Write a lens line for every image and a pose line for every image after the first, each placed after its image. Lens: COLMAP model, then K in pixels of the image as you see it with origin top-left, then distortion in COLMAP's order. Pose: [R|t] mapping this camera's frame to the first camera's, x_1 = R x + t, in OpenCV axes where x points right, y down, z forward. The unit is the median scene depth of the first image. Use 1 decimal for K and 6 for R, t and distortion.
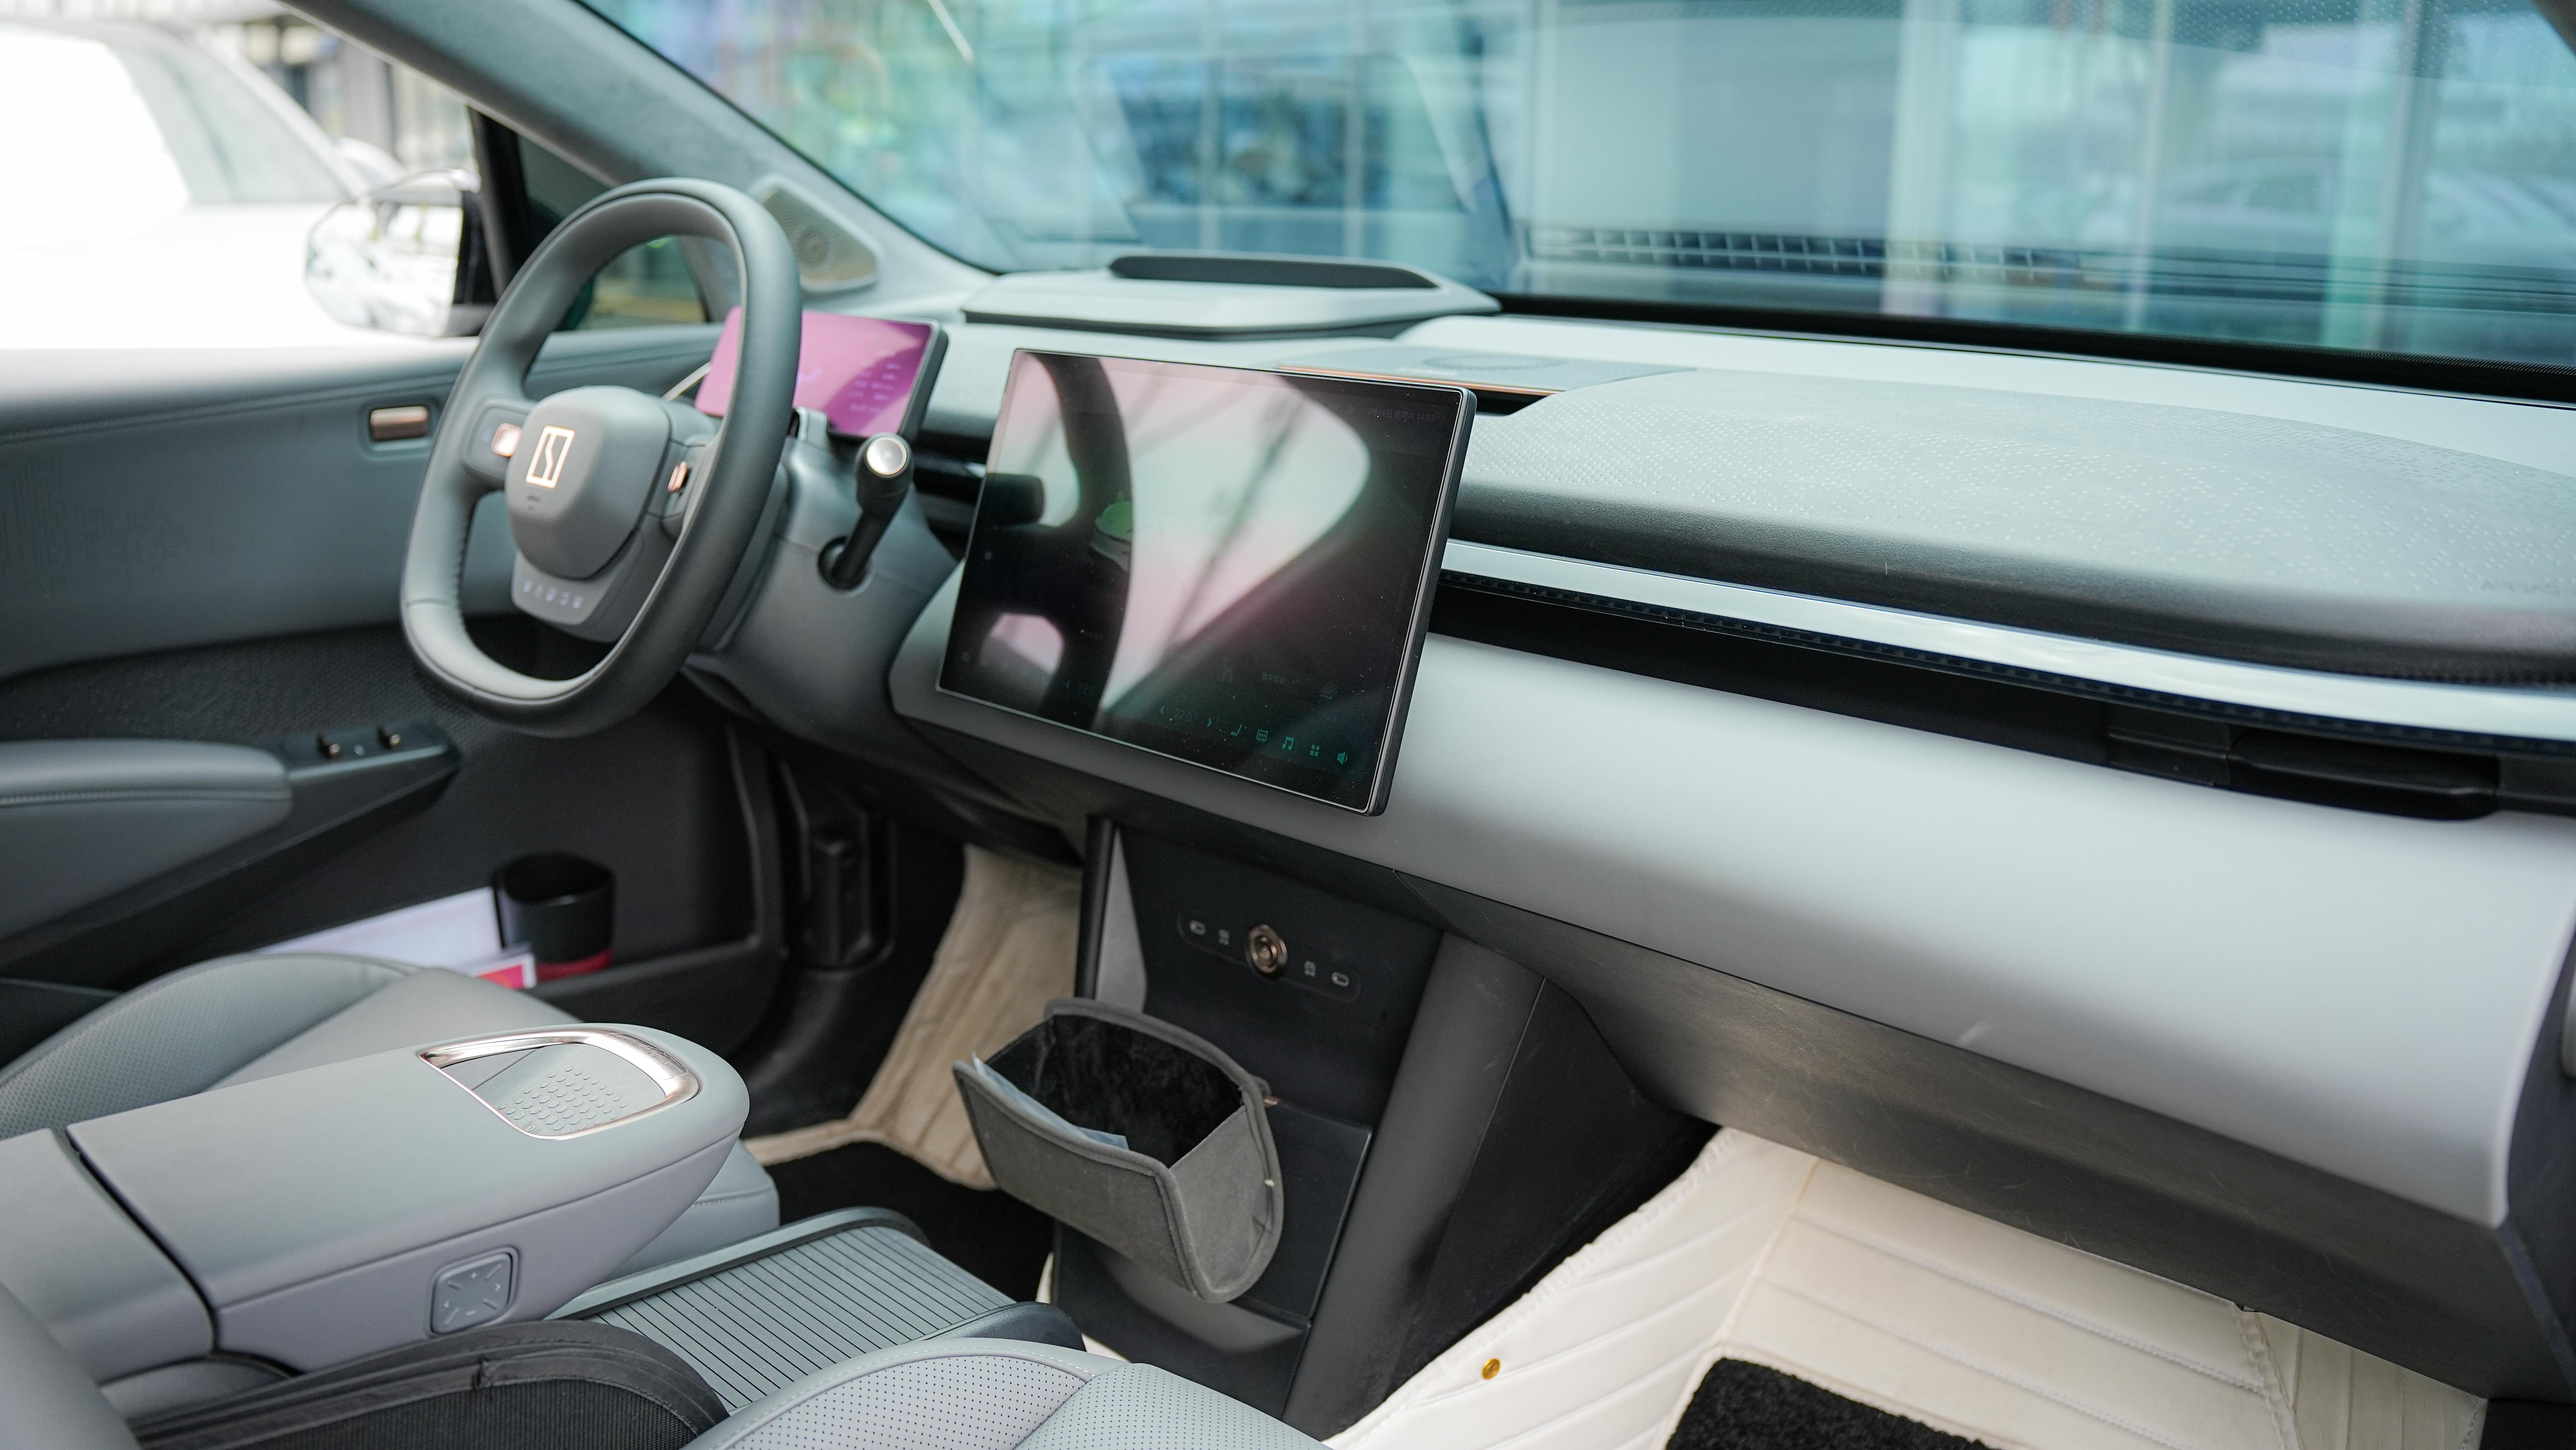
lens RADIAL K [[2070.5, 0, 1288.0], [0, 2070.5, 725.0], [0, 0, 1]] dist [-0.112381, 0.085425]
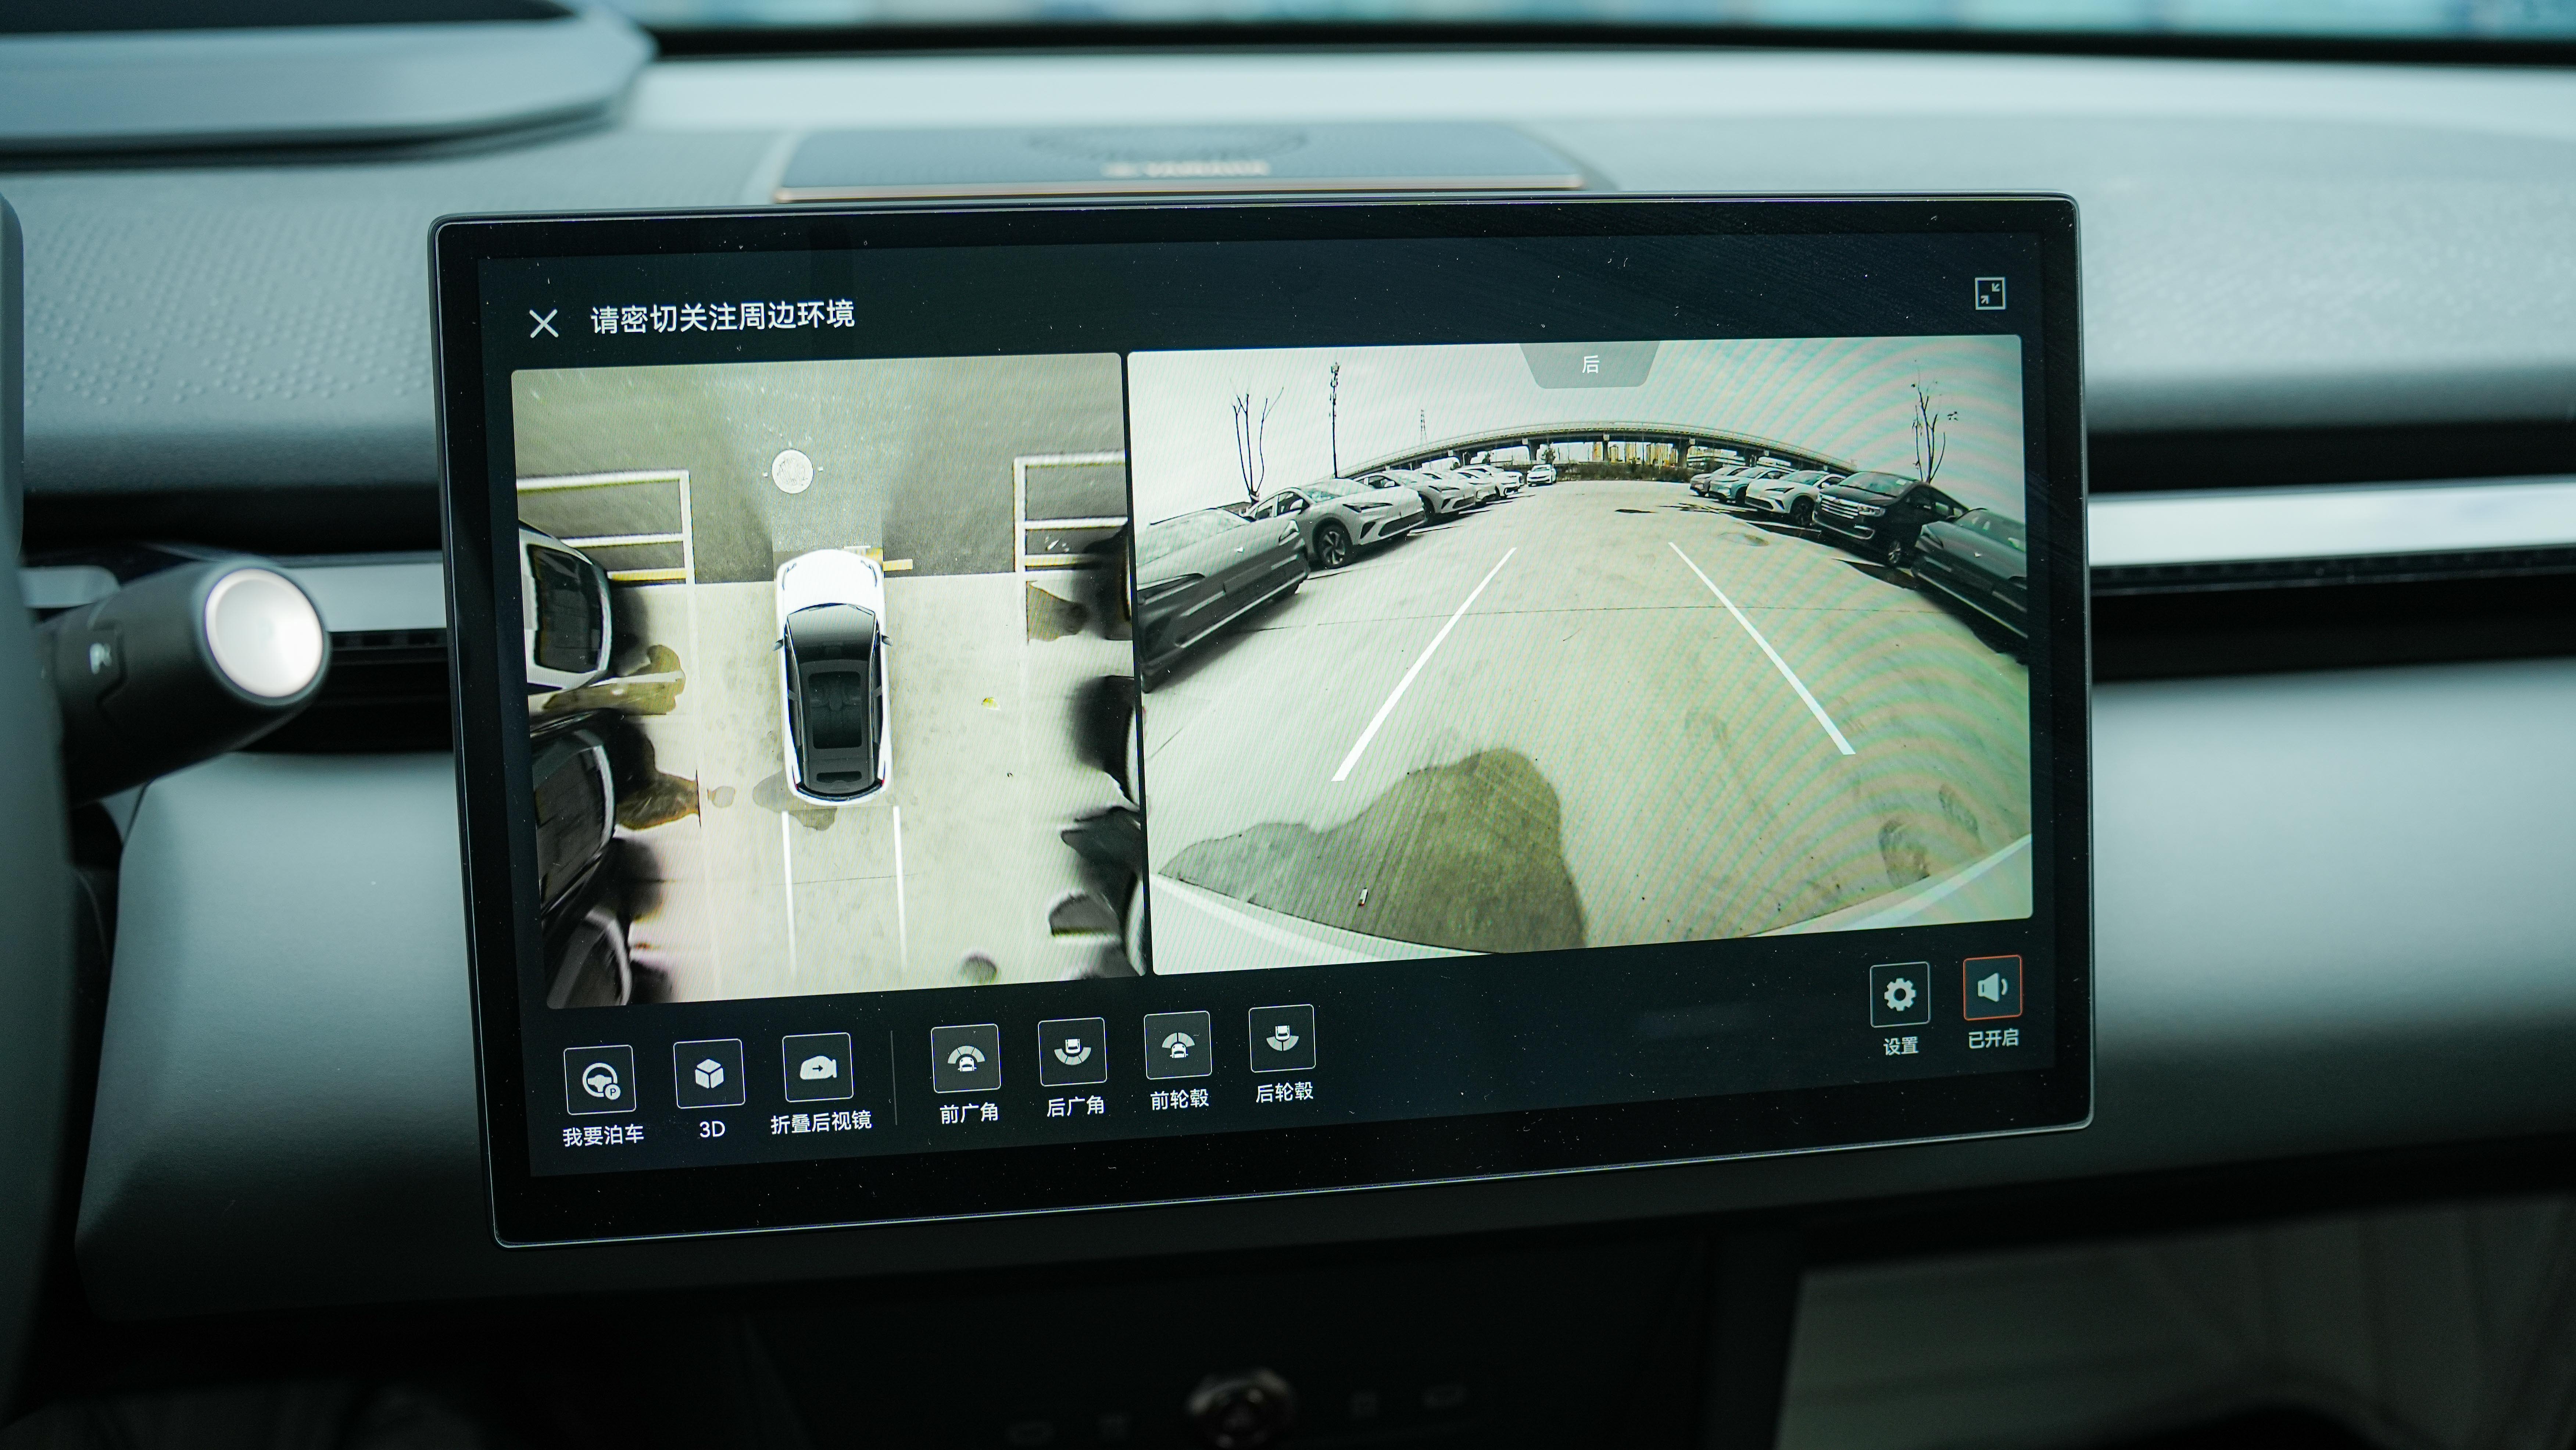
lens RADIAL K [[2070.5, 0, 1288.0], [0, 2070.5, 725.0], [0, 0, 1]] dist [-0.112381, 0.085425]
pose [[0.610776, -0.293150, 0.735538, -0.299648], [0.204929, 0.955813, 0.210773, -0.139188], [-0.764825, 0.021998, 0.643862, 0.655435]]
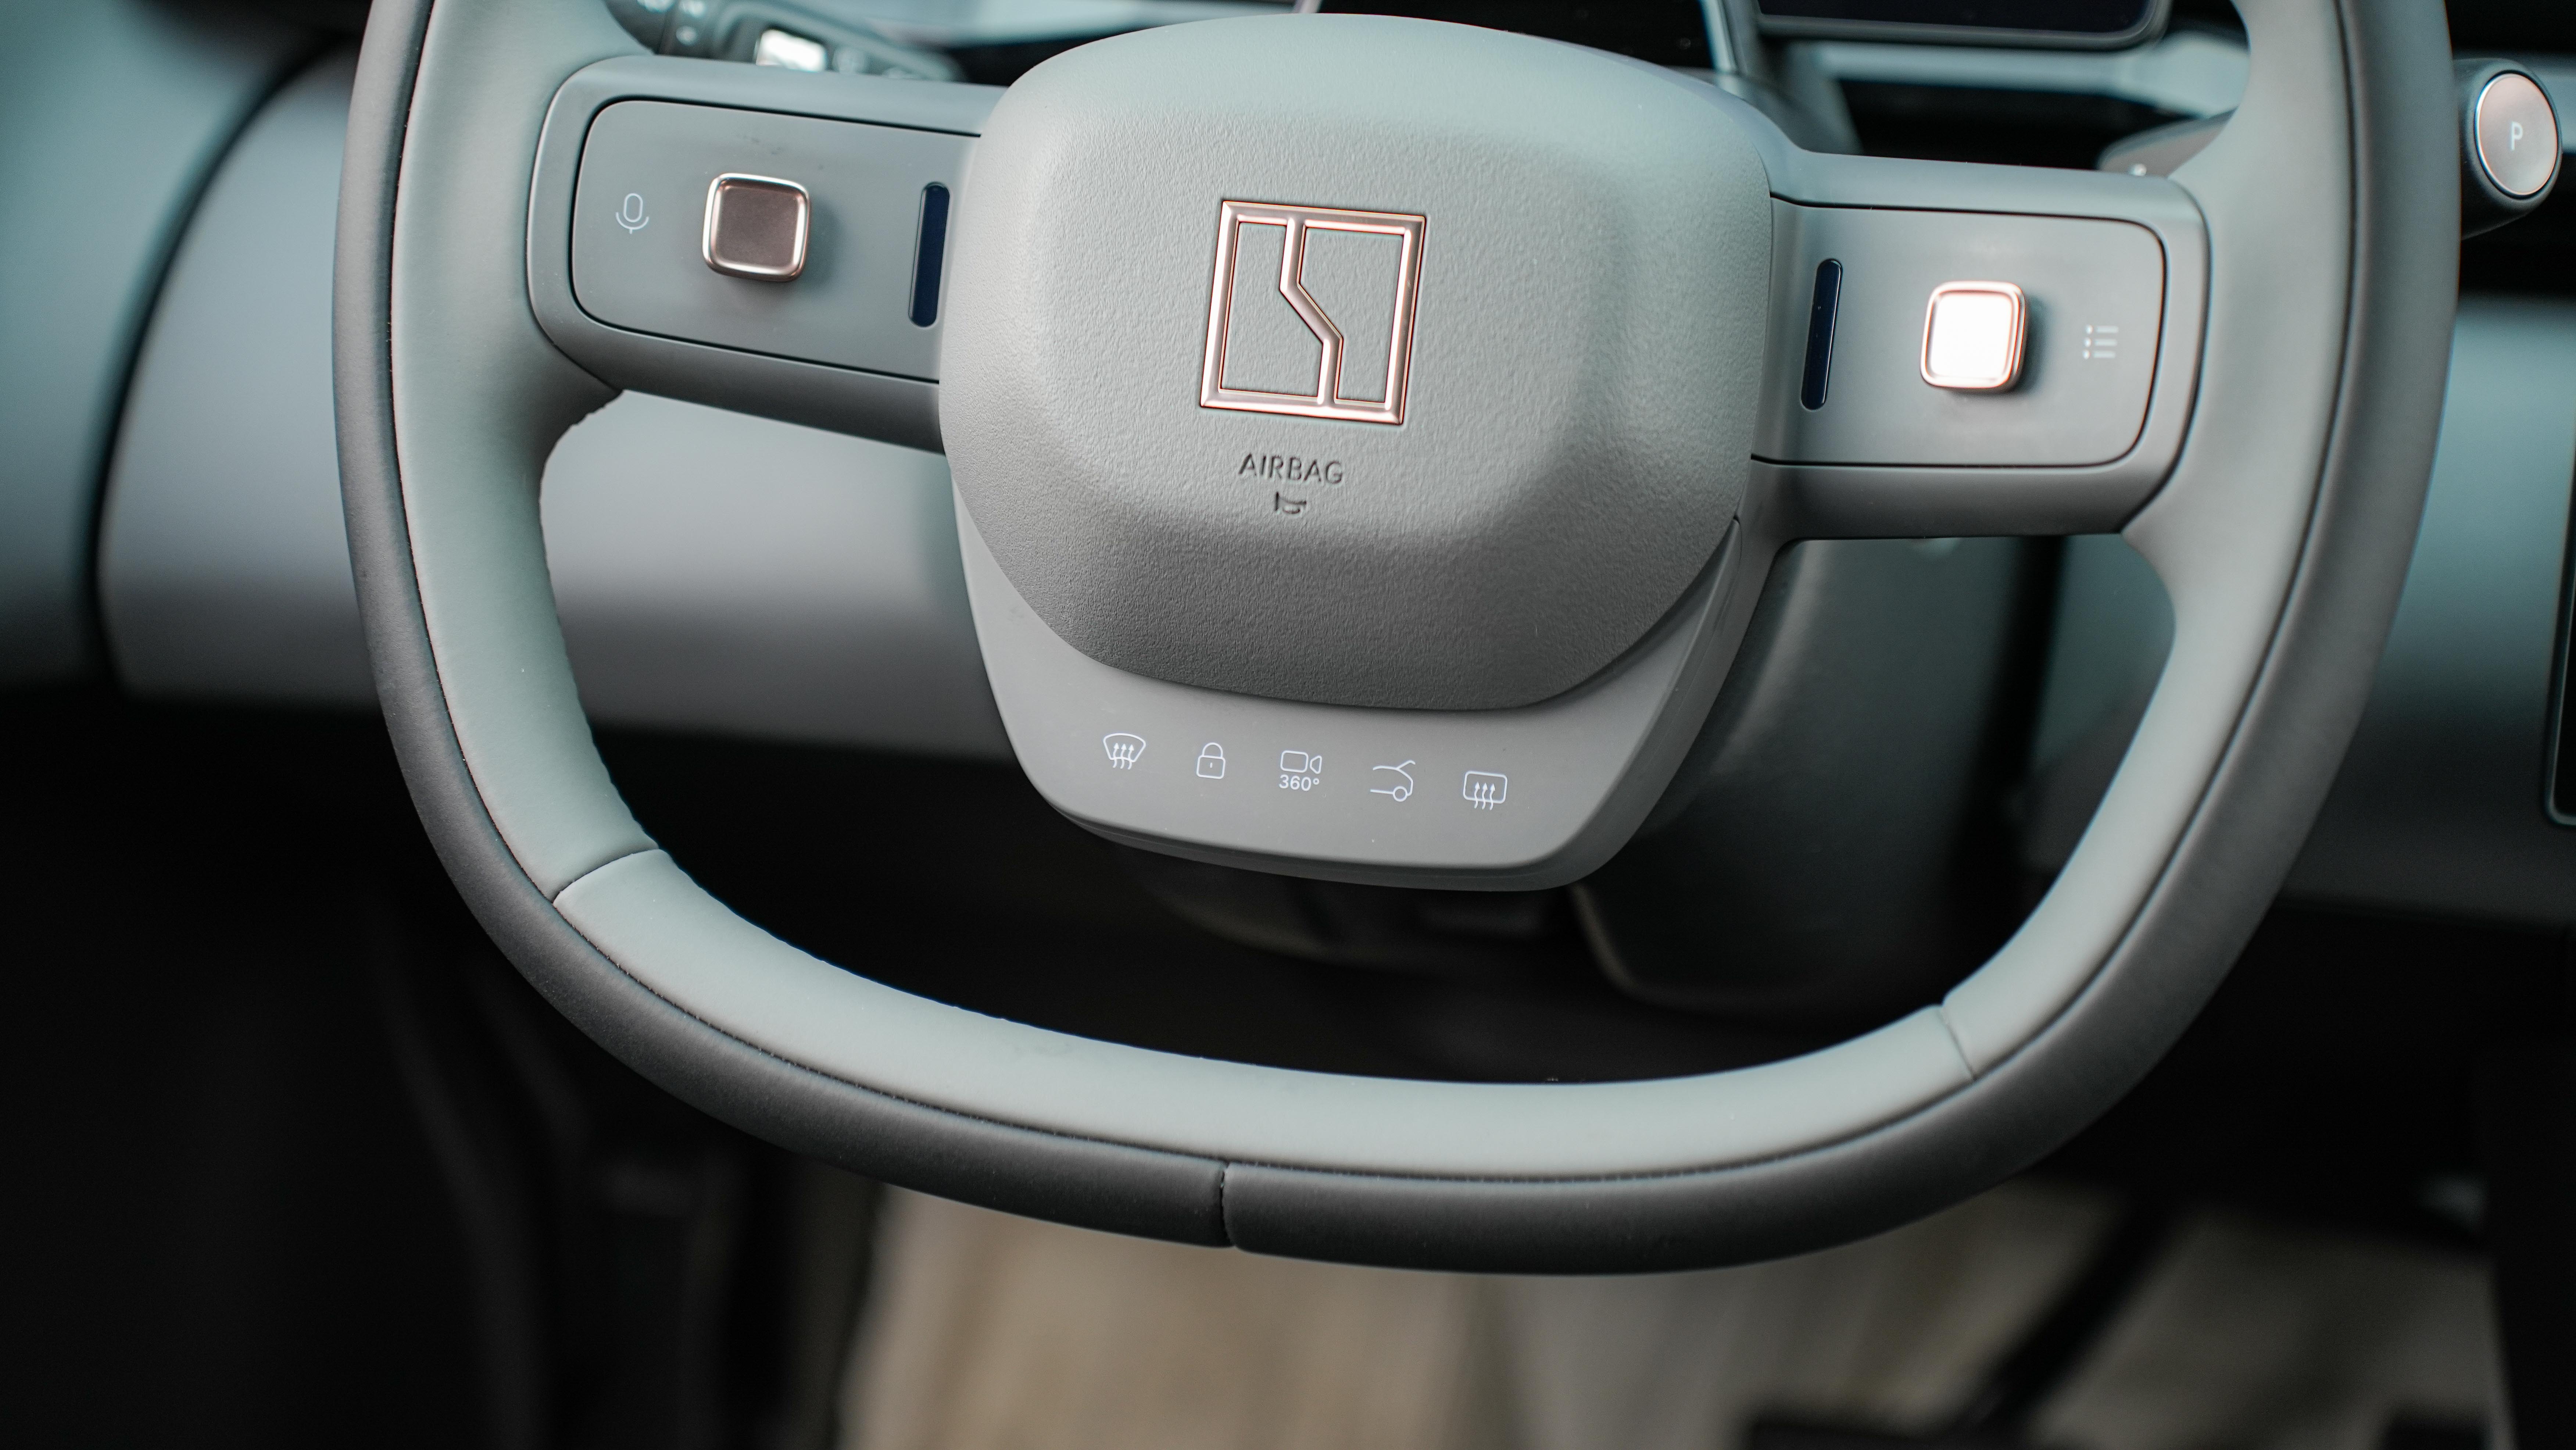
lens RADIAL K [[5301.6, 0, 1288.0], [0, 5301.6, 725.0], [0, 0, 1]] dist [0.615845, 0.145384]
pose [[0.874663, -0.205927, 0.438815, -0.682542], [0.140551, 0.974126, 0.176986, -0.201078], [-0.463908, -0.093127, 0.880975, 0.332846]]
